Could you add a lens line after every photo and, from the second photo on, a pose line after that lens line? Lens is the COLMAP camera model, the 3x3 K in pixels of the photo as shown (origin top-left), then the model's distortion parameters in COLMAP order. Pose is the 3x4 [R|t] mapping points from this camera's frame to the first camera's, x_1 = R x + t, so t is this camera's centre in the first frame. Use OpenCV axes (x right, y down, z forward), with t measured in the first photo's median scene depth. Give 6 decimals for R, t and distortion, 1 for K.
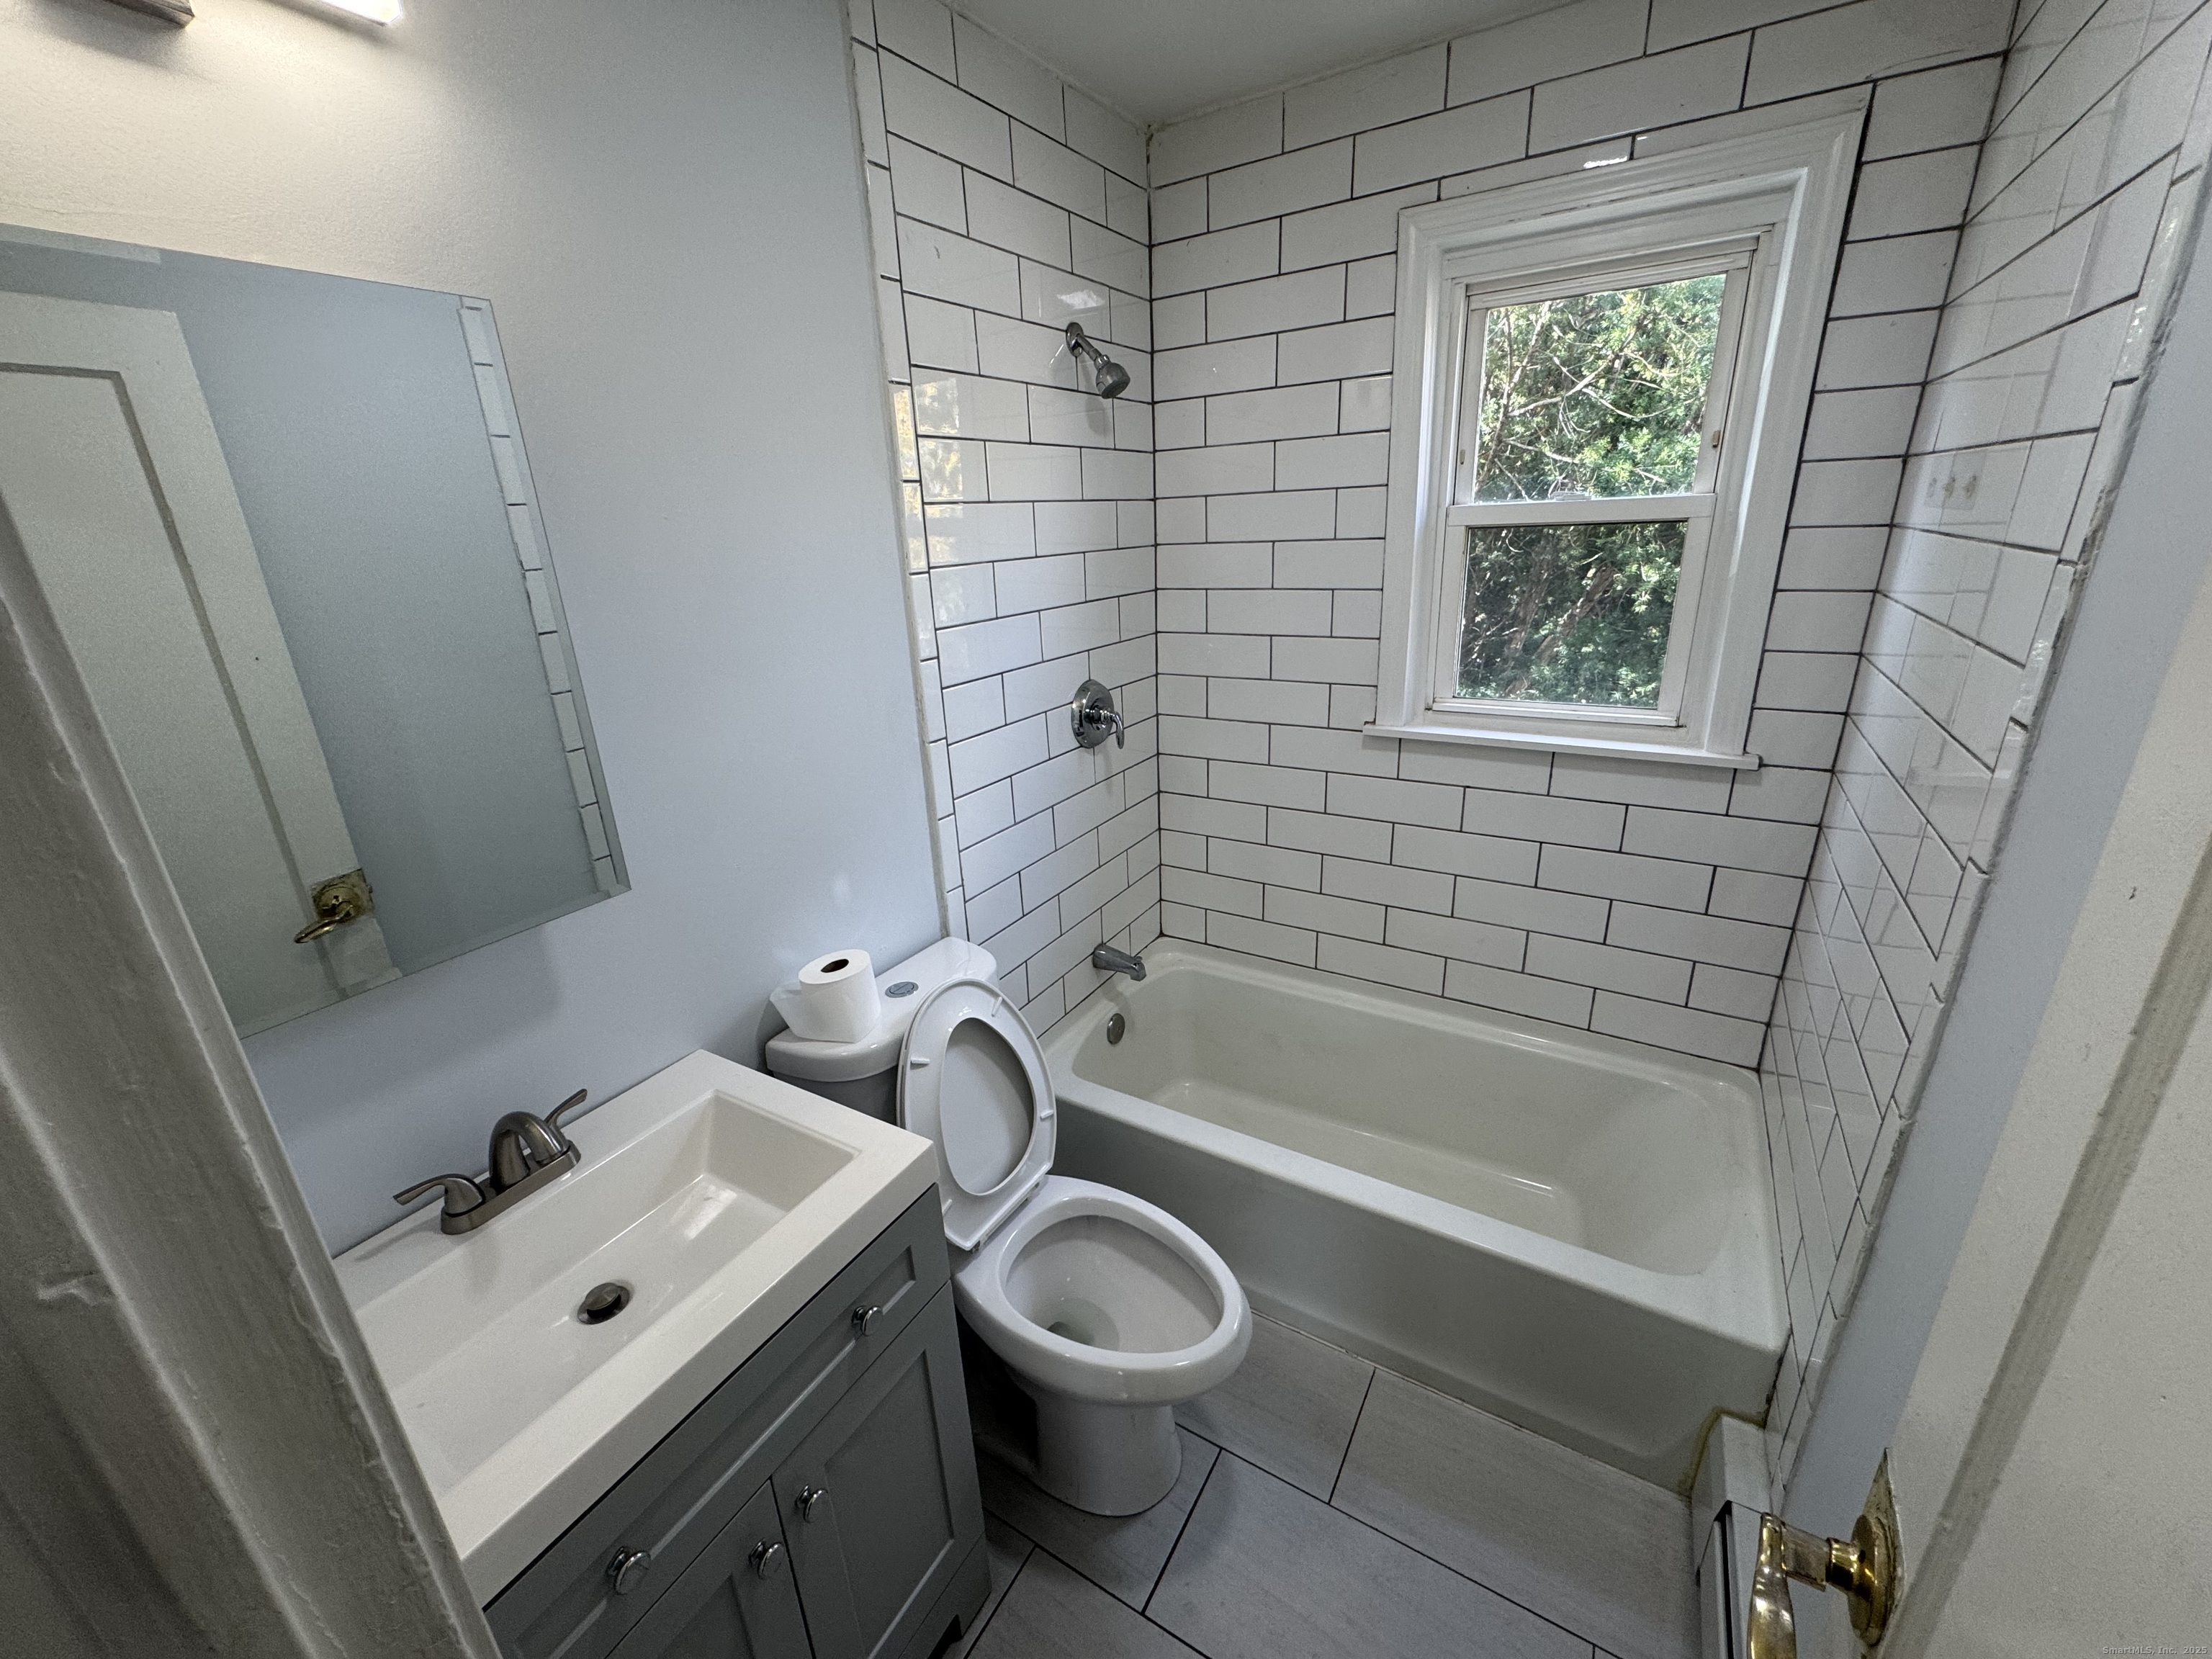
lens RADIAL K [[882.2, 0, 1105.2], [0, 882.2, 824.1], [0, 0, 1]] dist [-0.001967, 0.000129]
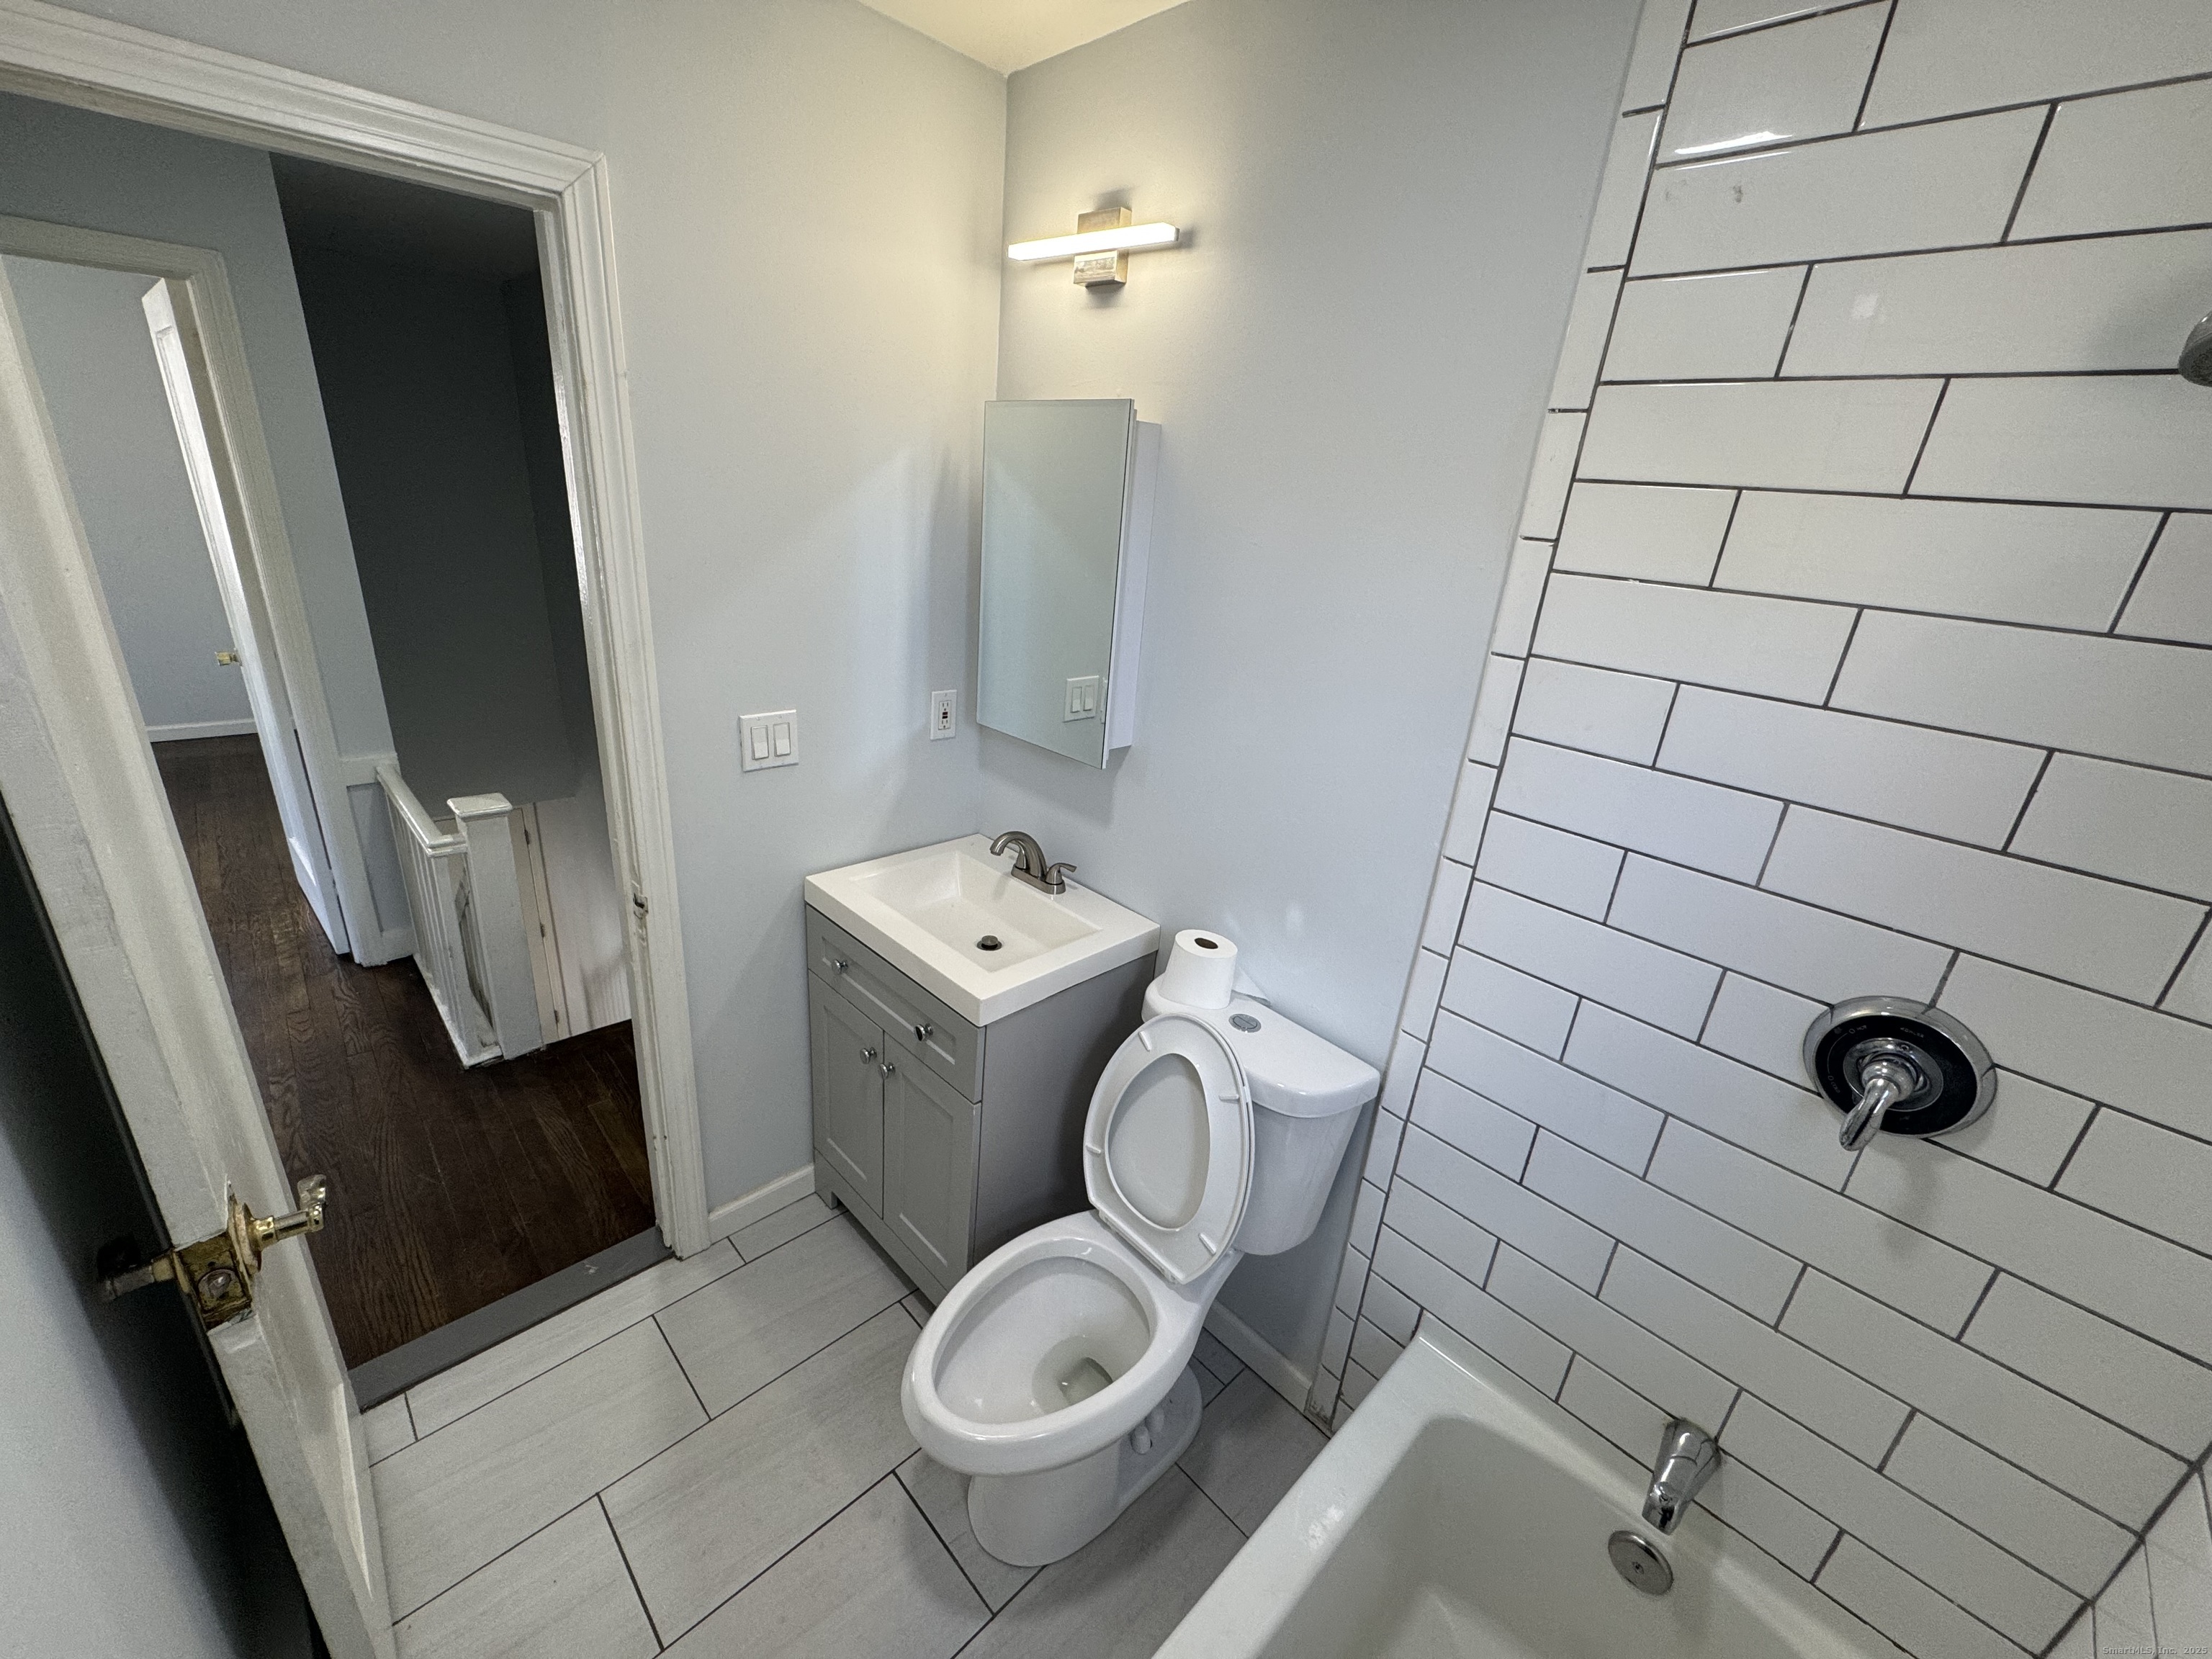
lens RADIAL K [[882.2, 0, 1105.2], [0, 882.2, 824.1], [0, 0, 1]] dist [-0.001967, 0.000129]
pose [[-0.252812, 0.356397, -0.899482, 0.571484], [-0.384098, 0.816311, 0.431399, -0.333808], [0.888006, 0.454552, -0.069482, 0.747476]]
